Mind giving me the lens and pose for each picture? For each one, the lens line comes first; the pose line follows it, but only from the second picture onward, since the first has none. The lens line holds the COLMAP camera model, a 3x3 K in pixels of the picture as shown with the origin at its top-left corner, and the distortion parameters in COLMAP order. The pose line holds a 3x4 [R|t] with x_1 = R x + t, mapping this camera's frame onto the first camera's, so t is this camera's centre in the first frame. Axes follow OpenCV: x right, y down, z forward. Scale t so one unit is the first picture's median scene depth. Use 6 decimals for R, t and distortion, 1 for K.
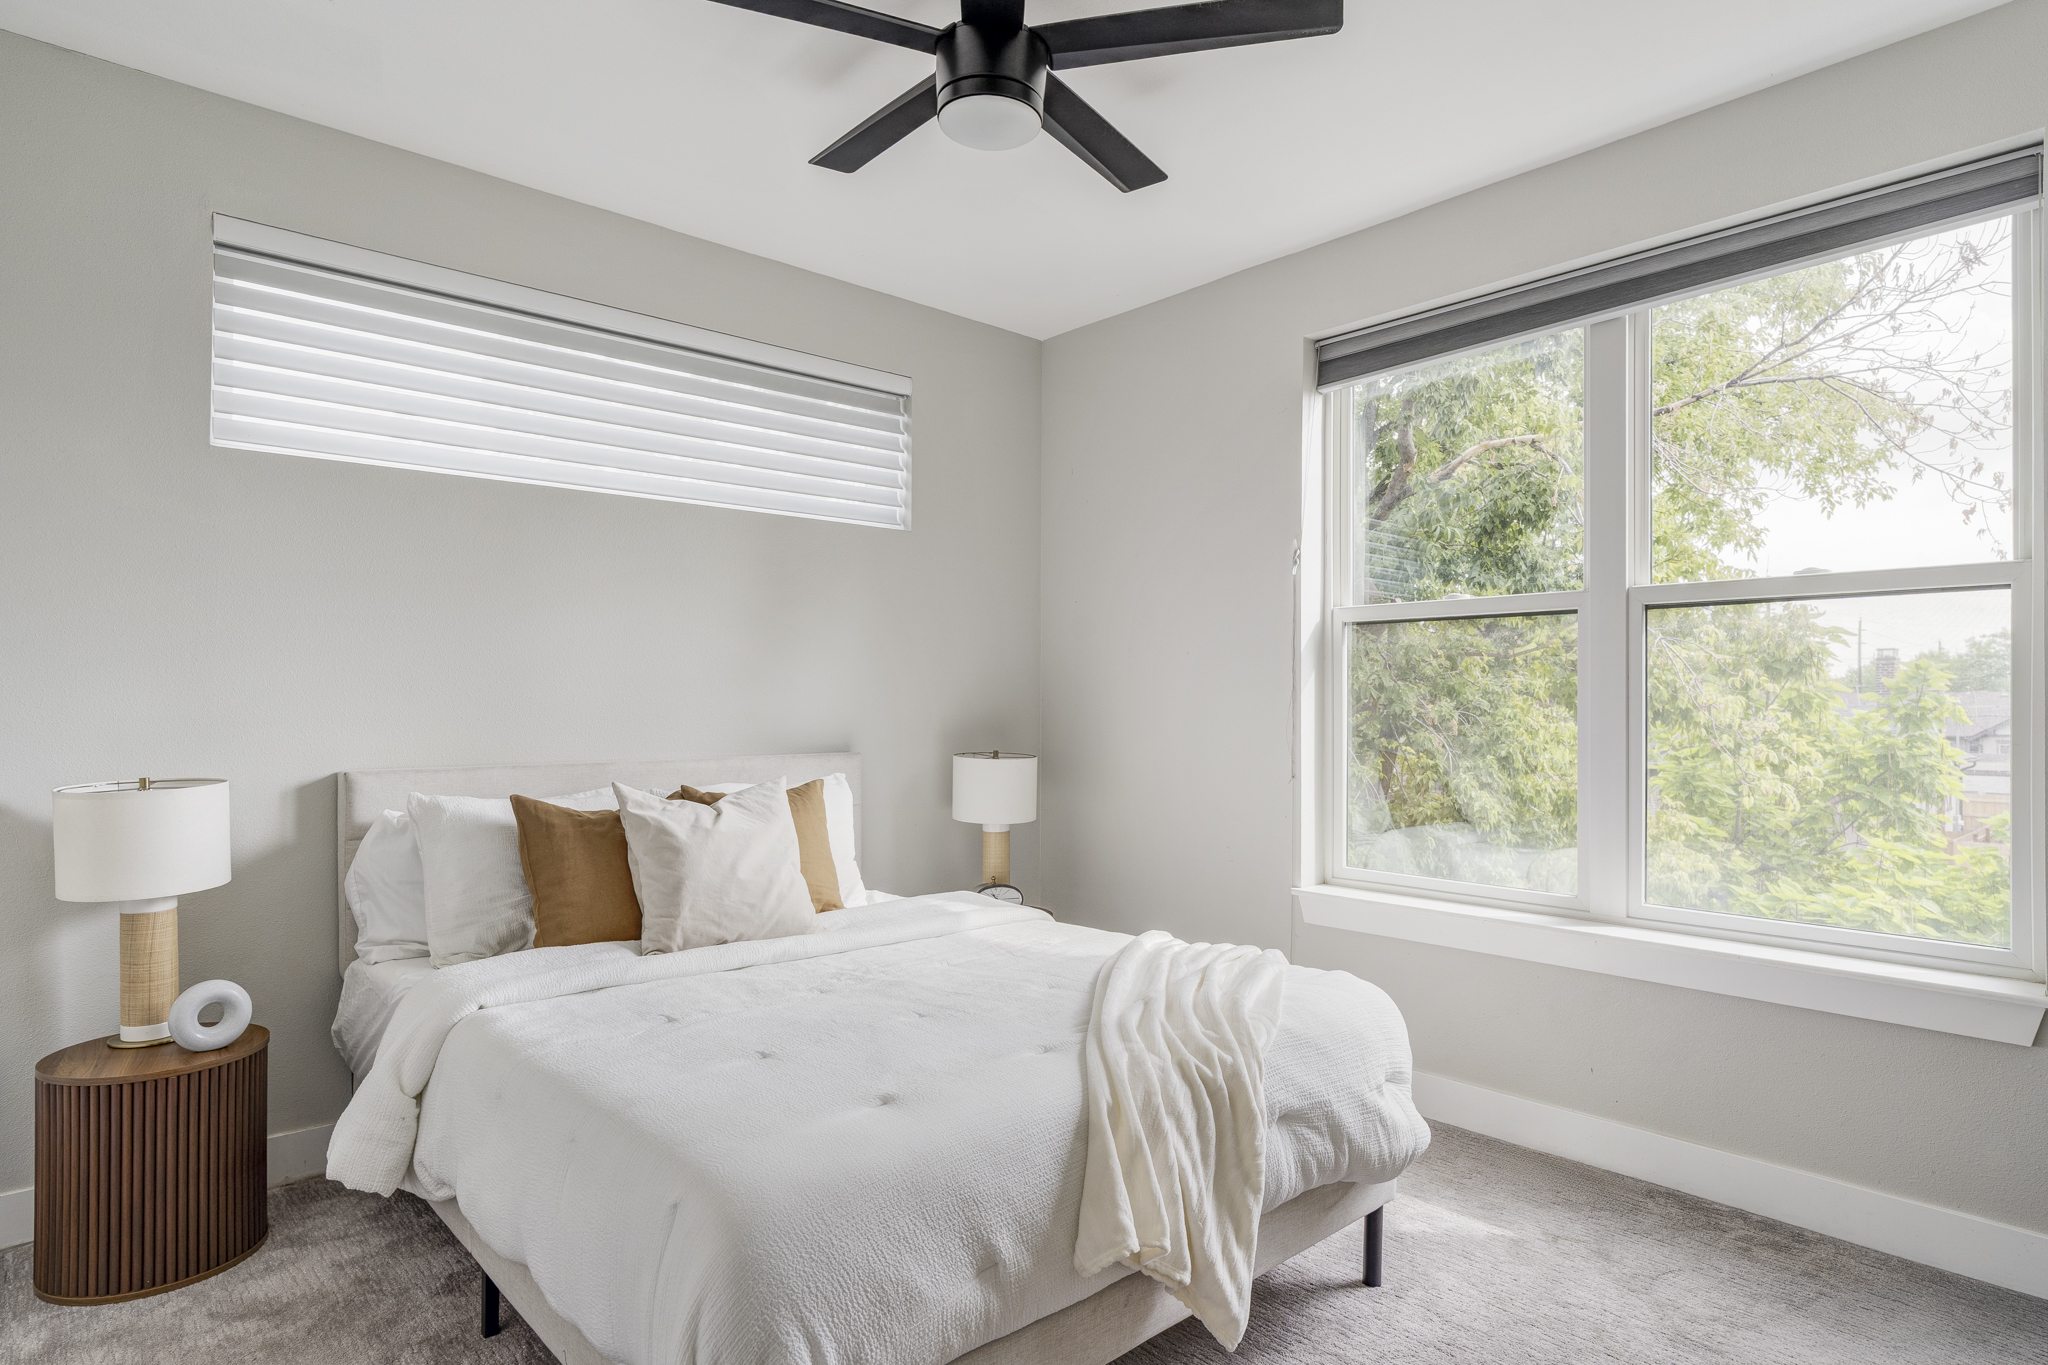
lens RADIAL K [[1121.3, 0, 1024.0], [0, 1121.3, 682.5], [0, 0, 1]] dist [0.000120, -0.000239]
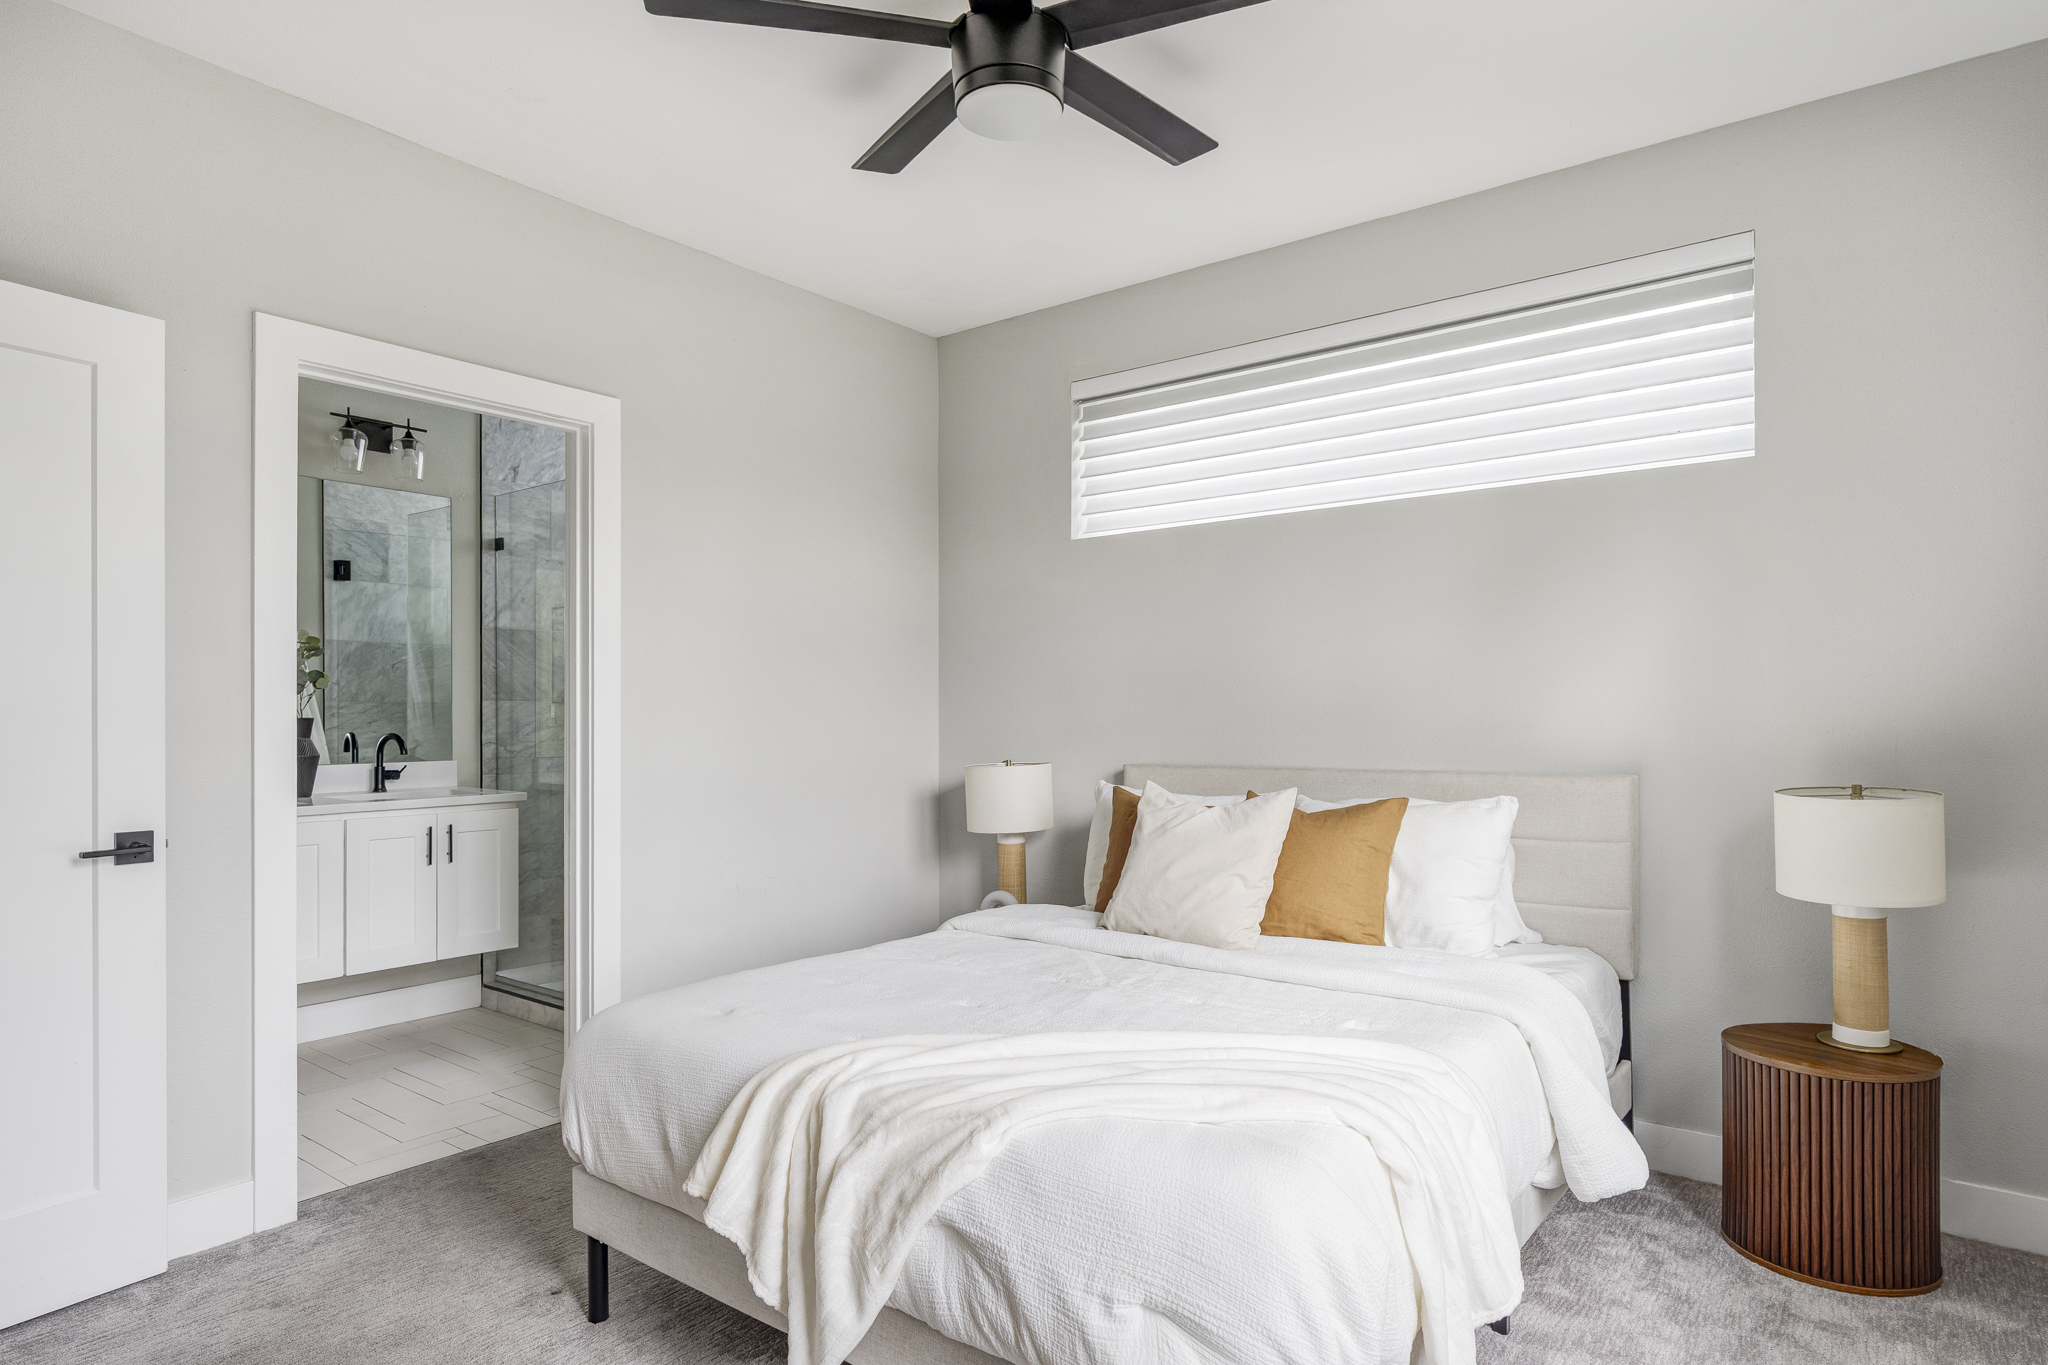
lens RADIAL K [[1142.6, 0, 1017.8], [0, 1142.6, 702.1], [0, 0, 1]] dist [-0.014955, -0.001035]
pose [[0.180023, -0.011149, -0.983599, 0.747196], [0.021214, 0.999747, -0.007450, 0.015310], [0.983434, -0.019525, 0.180214, 0.654332]]
